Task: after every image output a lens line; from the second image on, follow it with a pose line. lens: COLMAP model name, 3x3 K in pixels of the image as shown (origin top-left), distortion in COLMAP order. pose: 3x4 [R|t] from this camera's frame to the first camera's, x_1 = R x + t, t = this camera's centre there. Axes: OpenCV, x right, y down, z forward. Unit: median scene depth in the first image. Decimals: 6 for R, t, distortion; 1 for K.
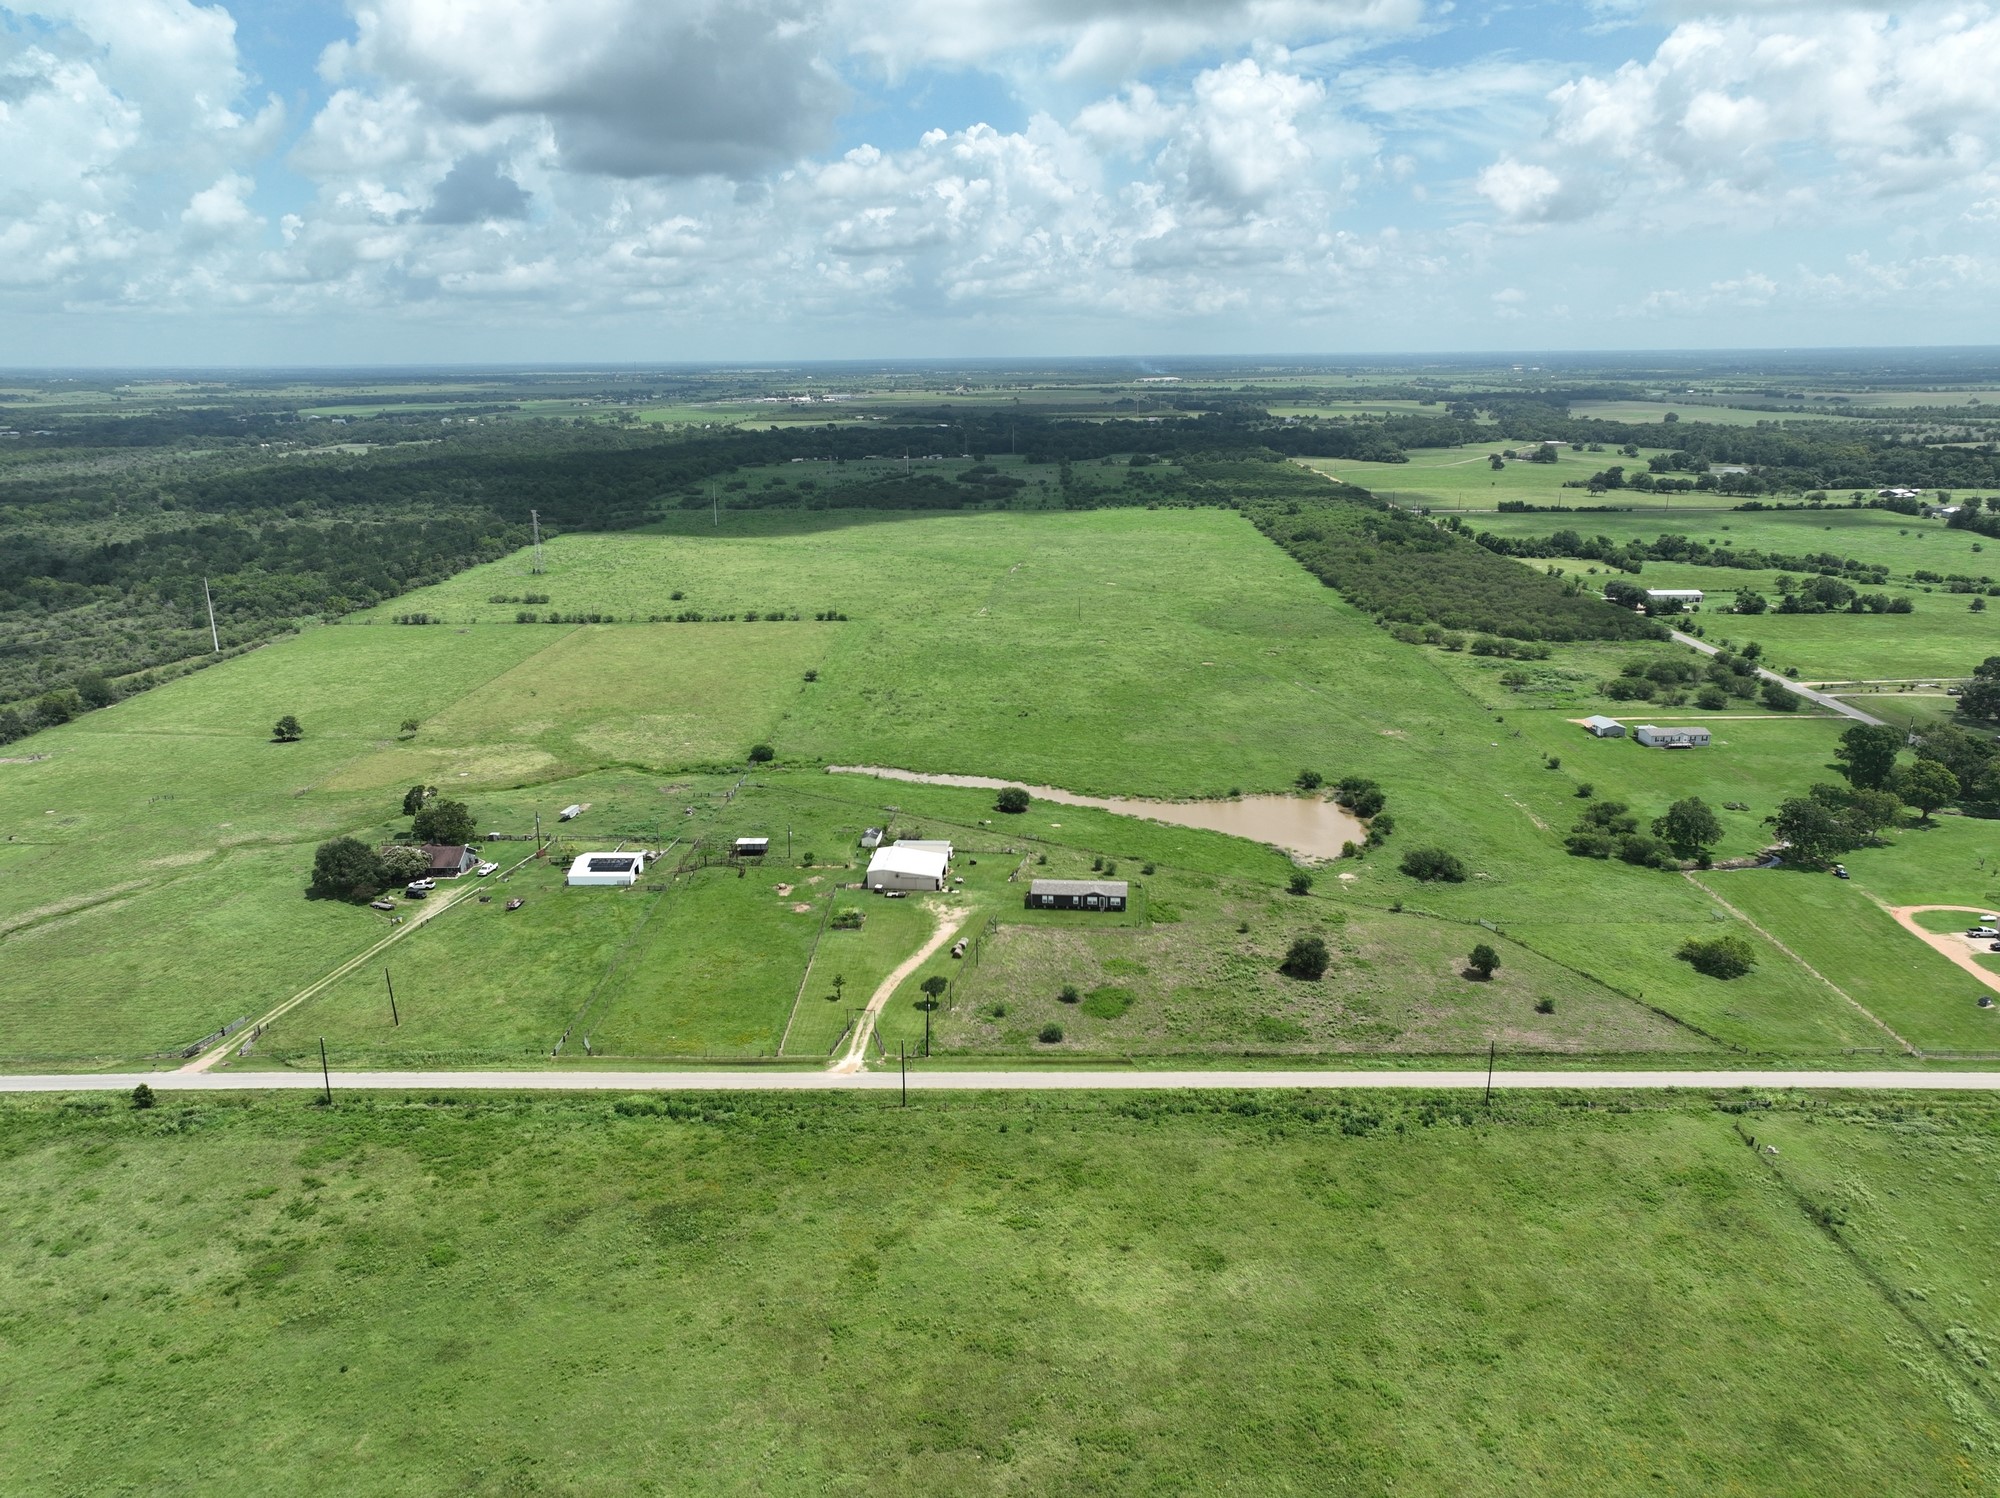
lens RADIAL K [[1393.2, 0, 1000.0], [0, 1393.2, 749.0], [0, 0, 1]] dist [-0.017050, 0.043536]
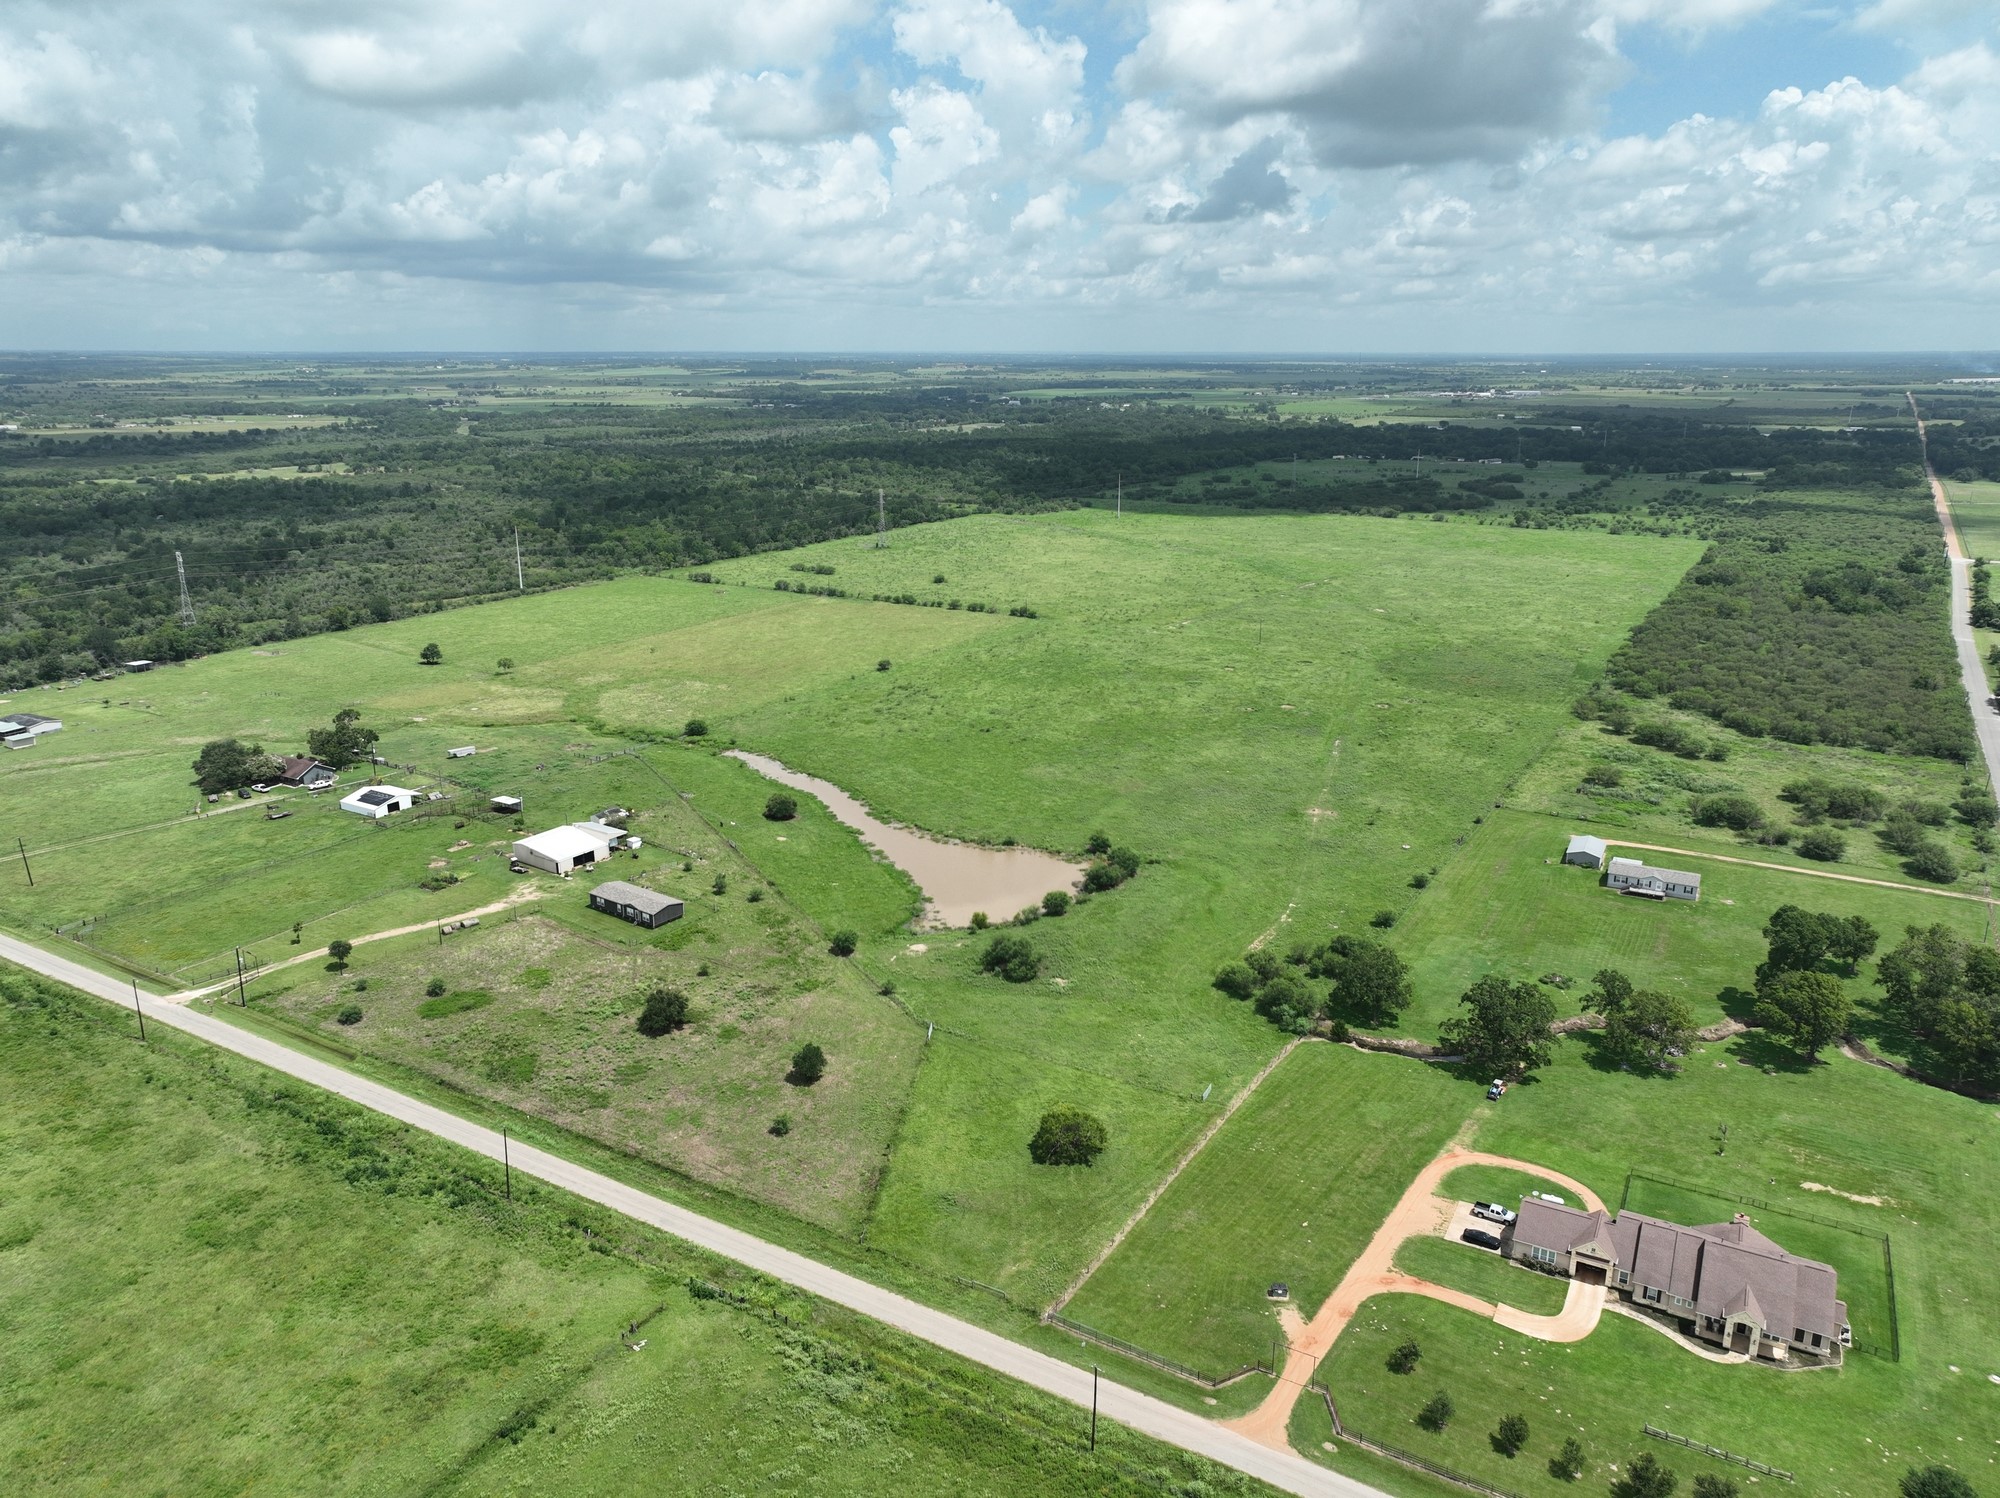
lens RADIAL K [[1393.2, 0, 1000.0], [0, 1393.2, 749.0], [0, 0, 1]] dist [-0.017050, 0.043536]
pose [[0.869291, 0.147760, -0.471699, 0.096949], [-0.144698, 0.988541, 0.042998, -0.011037], [0.472648, 0.030876, 0.880710, 0.033821]]
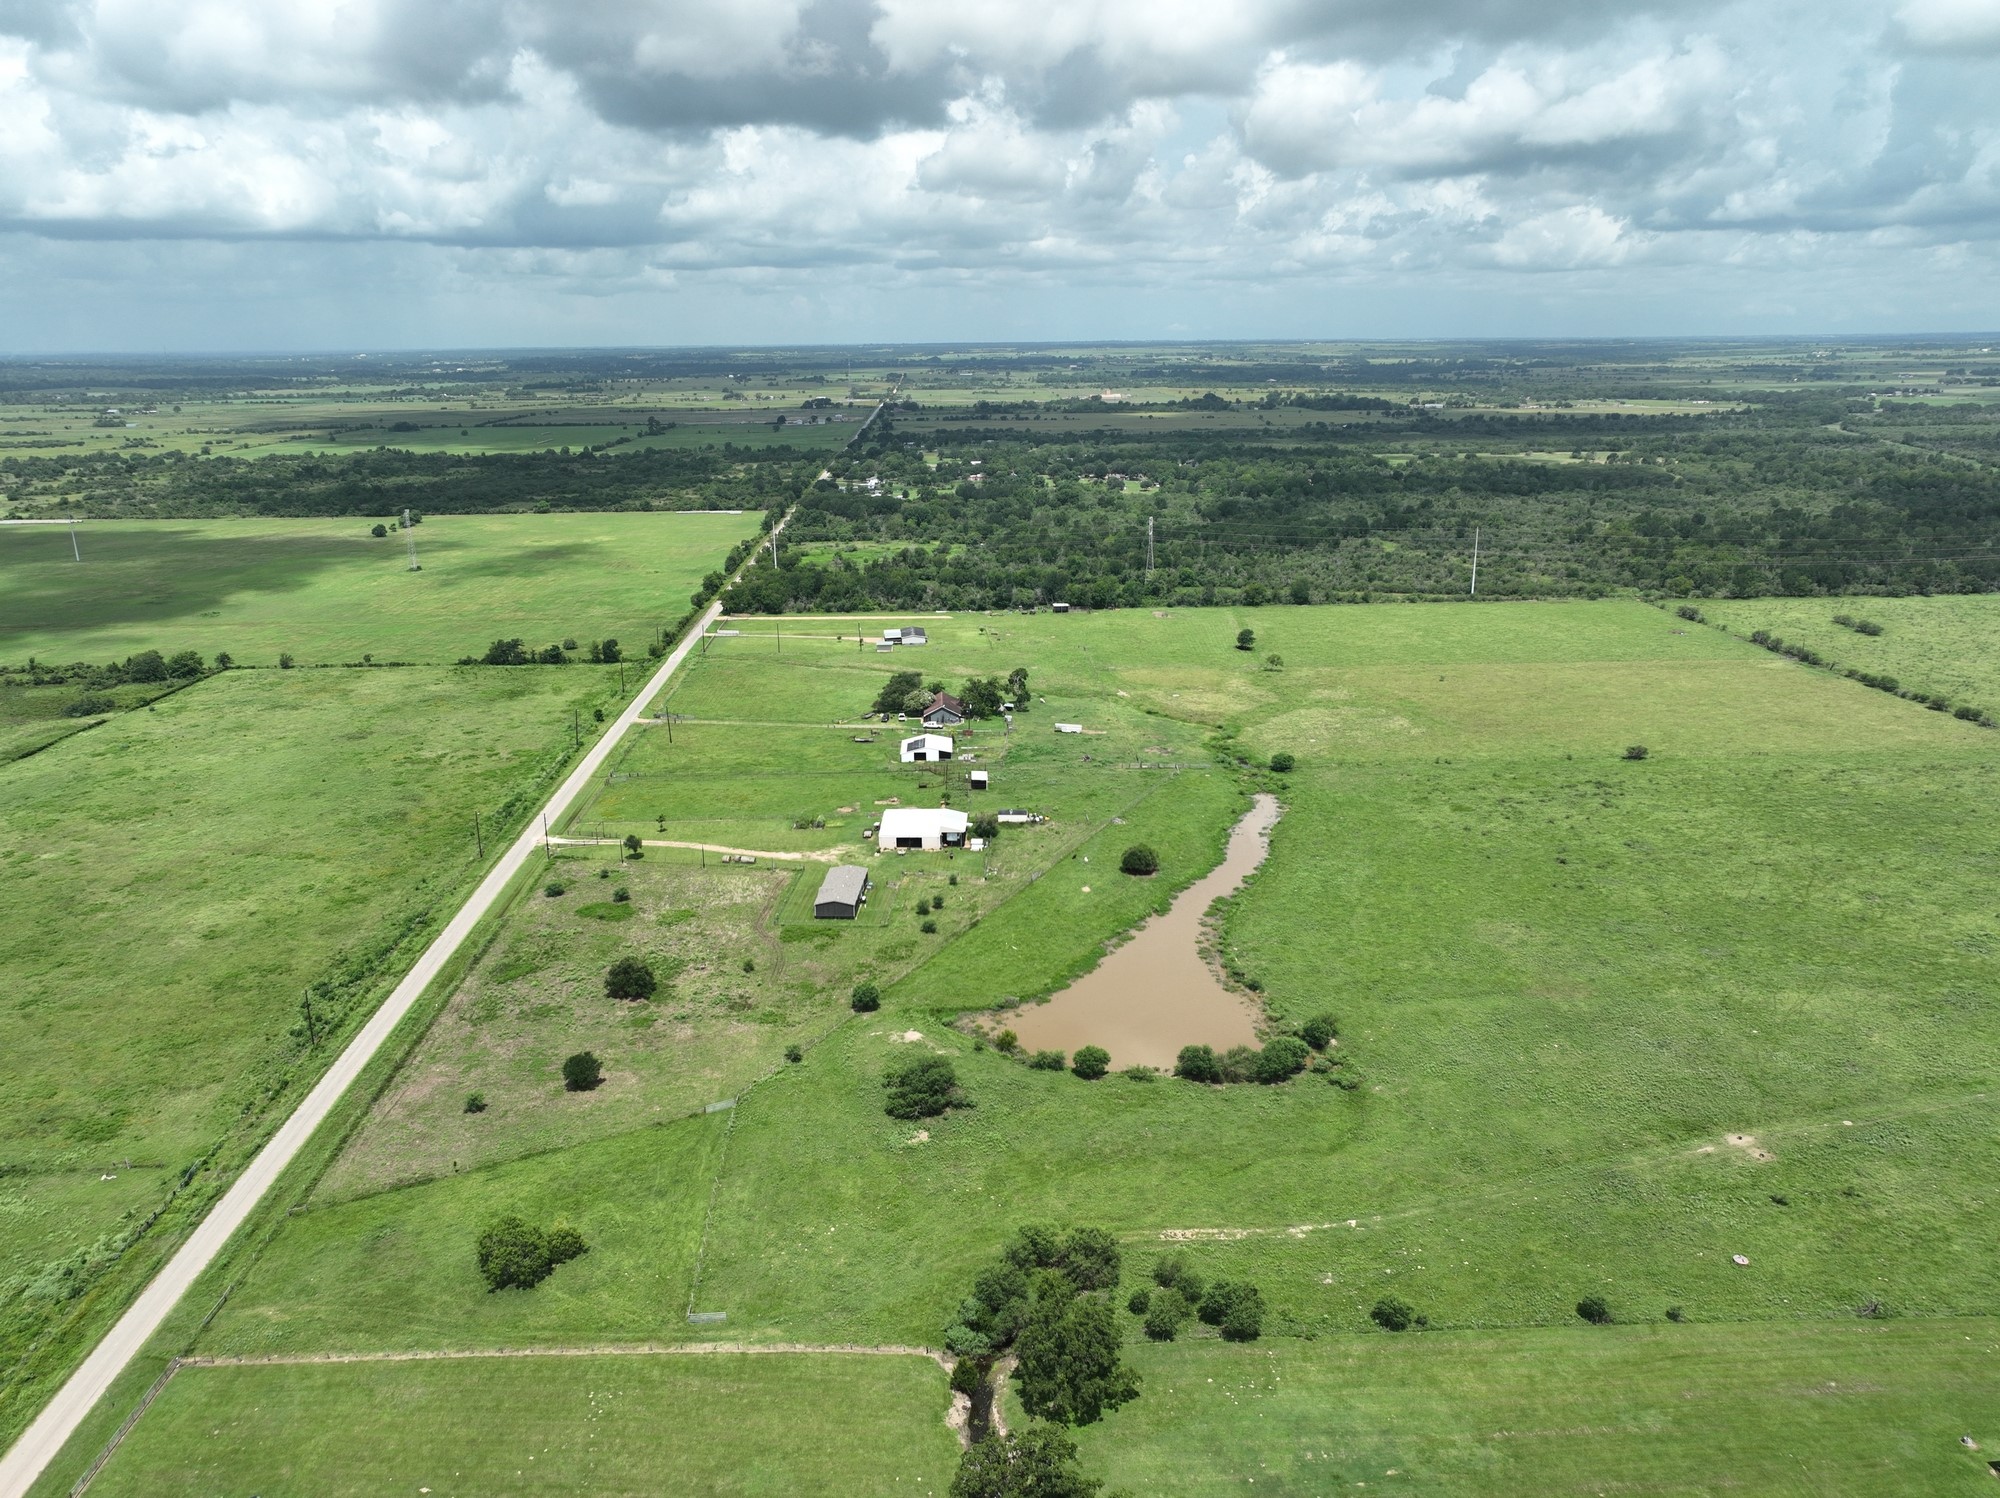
lens RADIAL K [[1393.2, 0, 1000.0], [0, 1393.2, 749.0], [0, 0, 1]] dist [-0.017050, 0.043536]
pose [[0.068877, 0.292522, -0.953775, 0.131282], [-0.265464, 0.926951, 0.265125, -0.038005], [0.961657, 0.234932, 0.141499, 0.126380]]
